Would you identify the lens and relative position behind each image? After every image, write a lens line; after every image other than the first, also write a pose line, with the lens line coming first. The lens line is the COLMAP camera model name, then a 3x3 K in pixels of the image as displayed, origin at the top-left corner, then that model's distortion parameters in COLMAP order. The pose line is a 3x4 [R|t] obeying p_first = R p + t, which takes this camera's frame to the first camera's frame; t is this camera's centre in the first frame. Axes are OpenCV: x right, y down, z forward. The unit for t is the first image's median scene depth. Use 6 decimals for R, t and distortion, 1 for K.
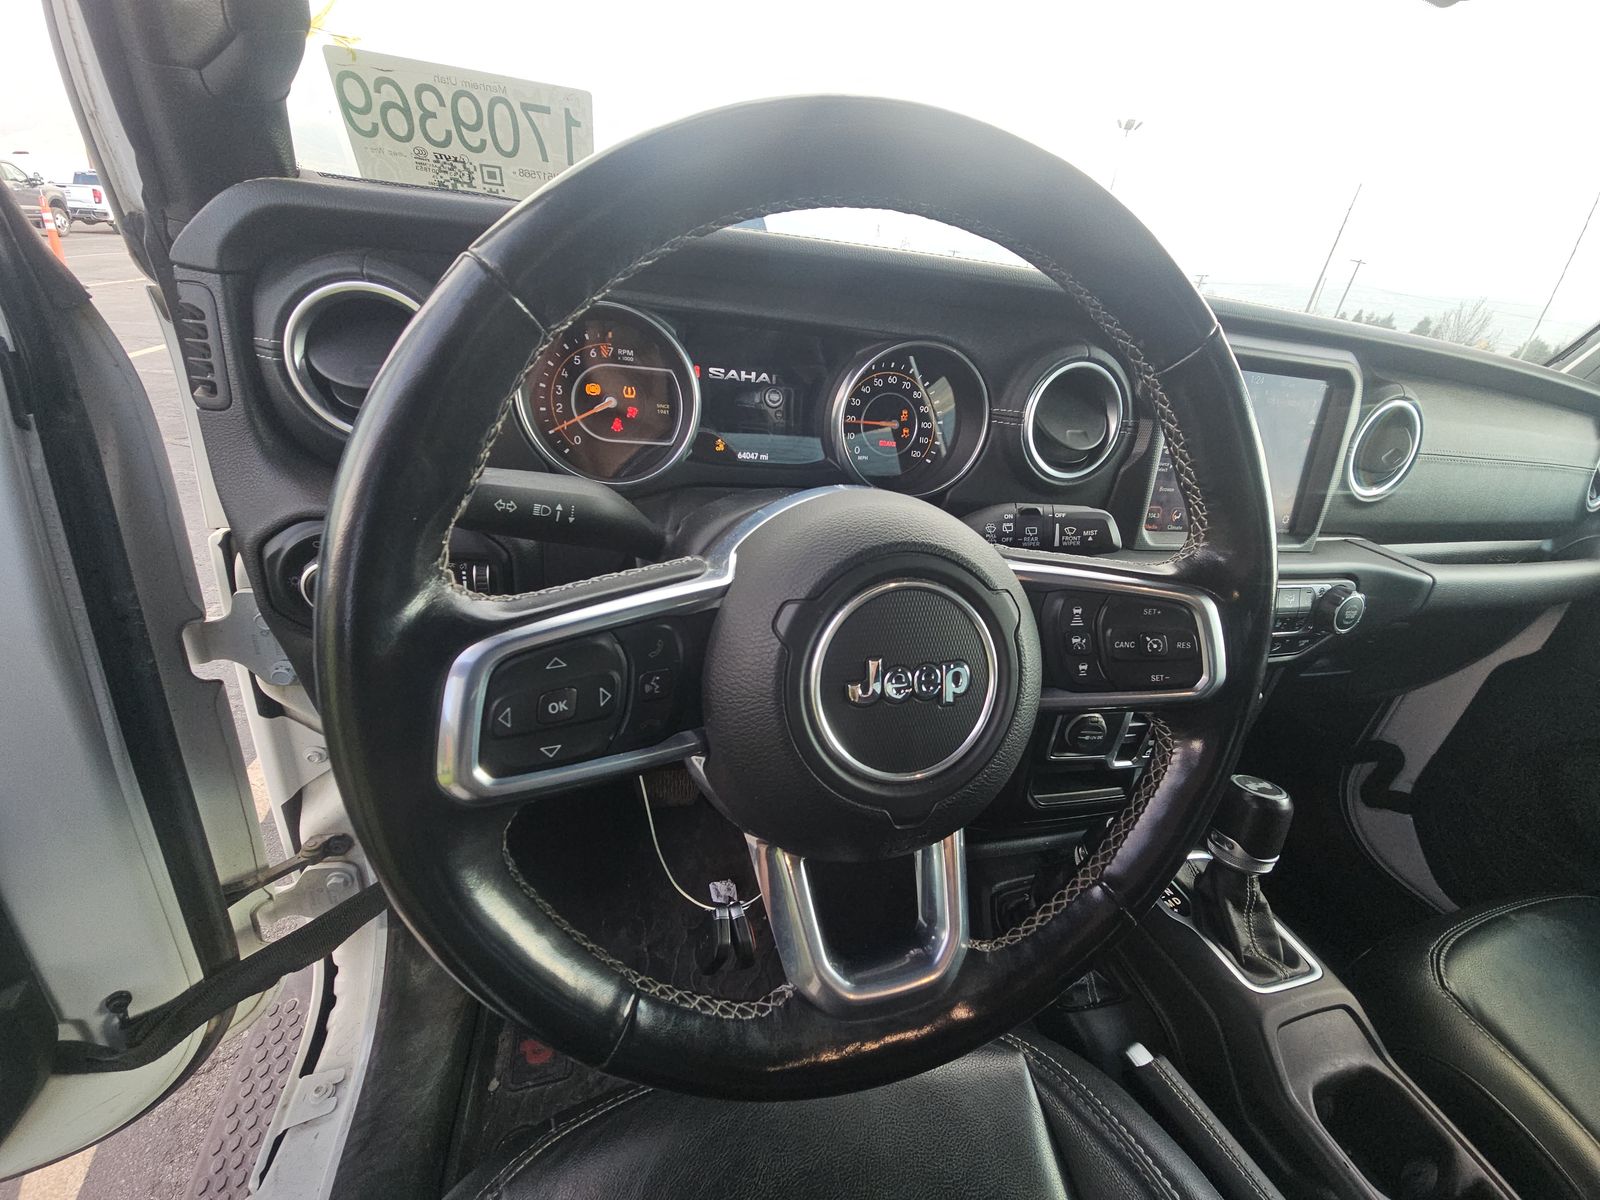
lens RADIAL K [[651.5, 0, 817.3], [0, 651.5, 603.8], [0, 0, 1]] dist [0.010282, -0.012709]
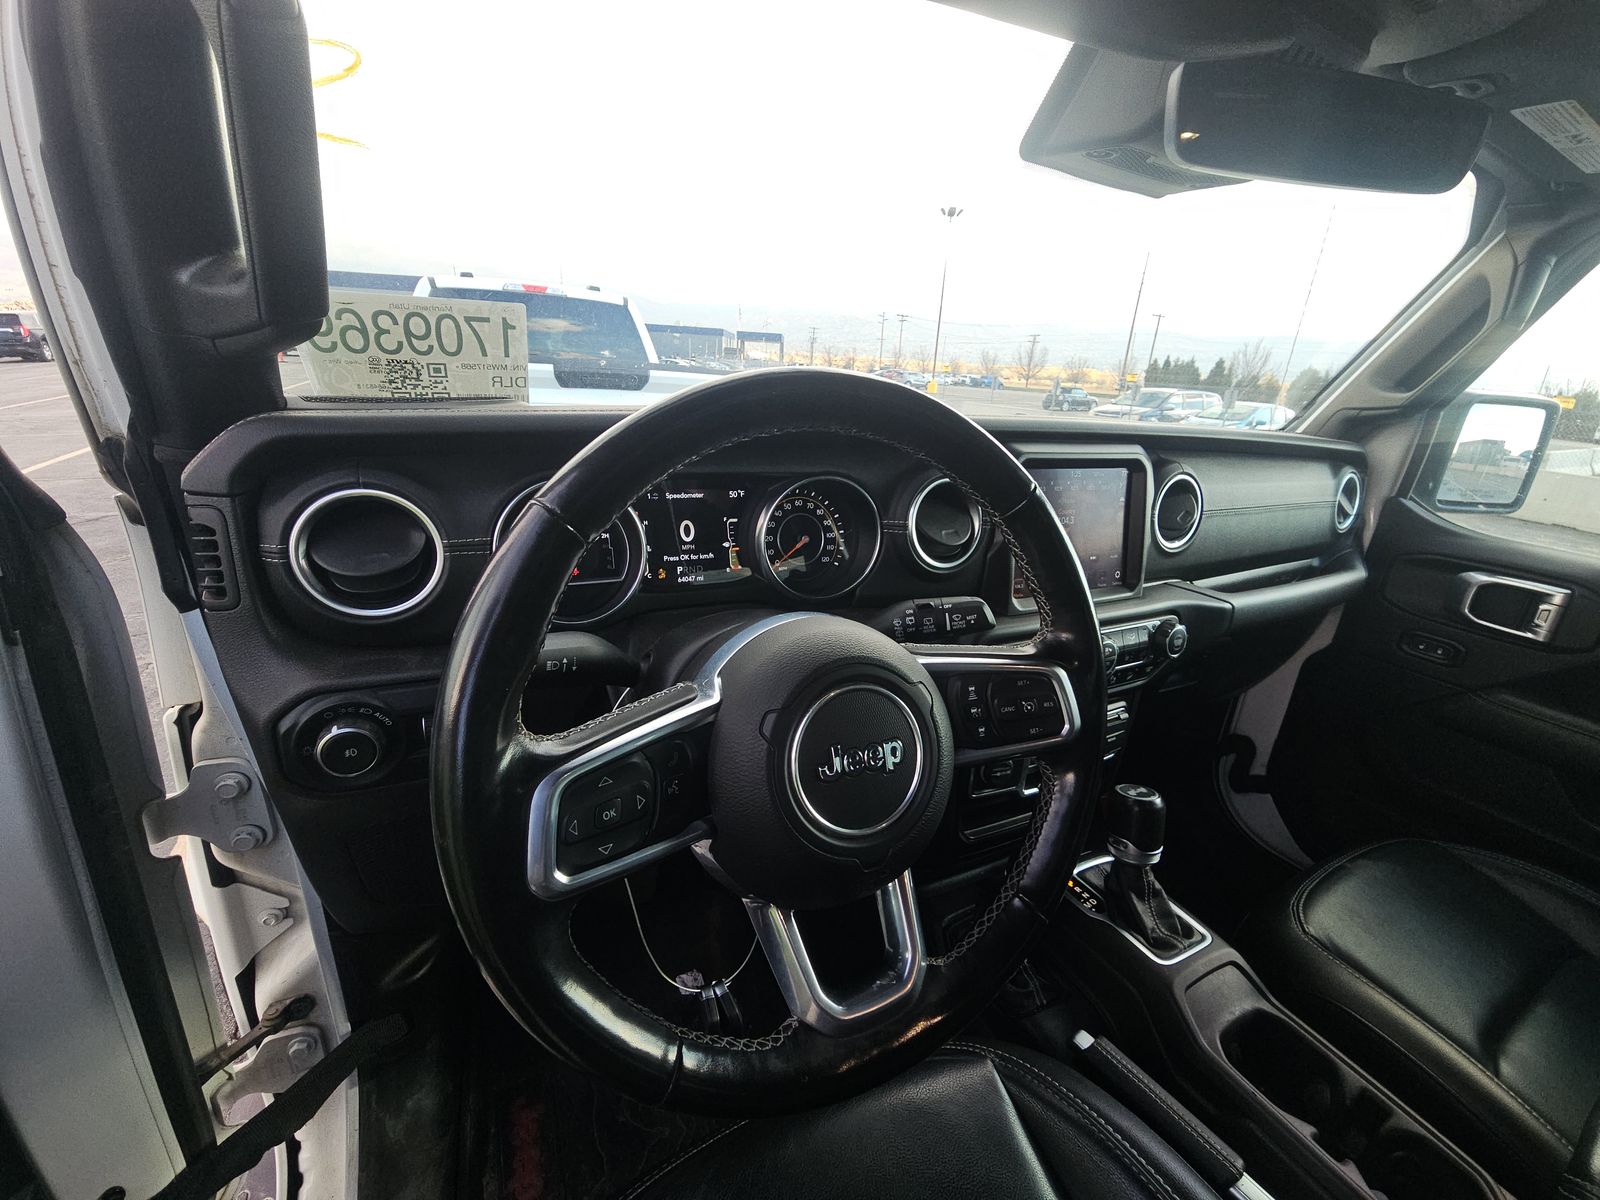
lens RADIAL K [[651.5, 0, 817.3], [0, 651.5, 603.8], [0, 0, 1]] dist [0.010282, -0.012709]
pose [[0.980881, -0.124140, 0.149870, -0.058411], [0.138615, 0.986219, -0.090318, -0.046248], [-0.136593, 0.109365, 0.984572, -0.187076]]
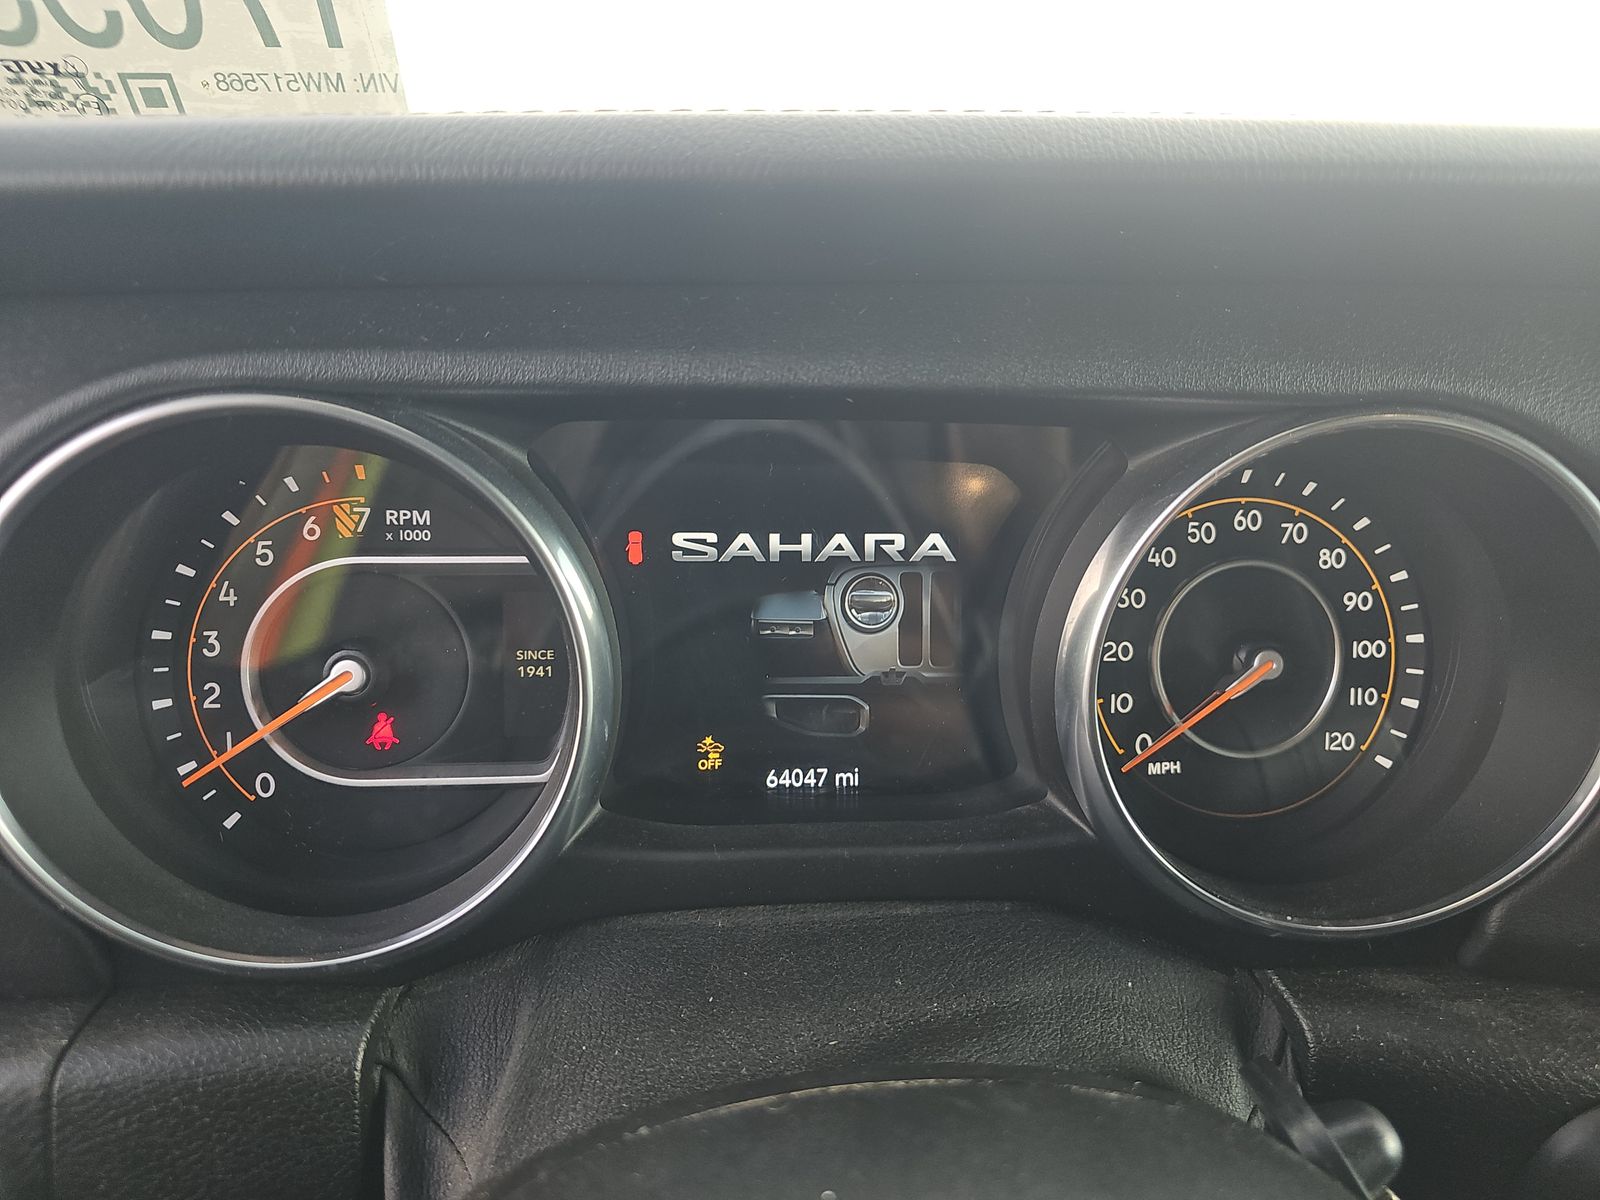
lens RADIAL K [[1149.2, 0, 799.9], [0, 1149.2, 648.5], [0, 0, 1]] dist [-0.004335, -0.004224]
pose [[0.976093, -0.040058, -0.213631, 0.020865], [0.006940, 0.988113, -0.153570, -0.208538], [0.217243, 0.148416, 0.964768, 0.447200]]
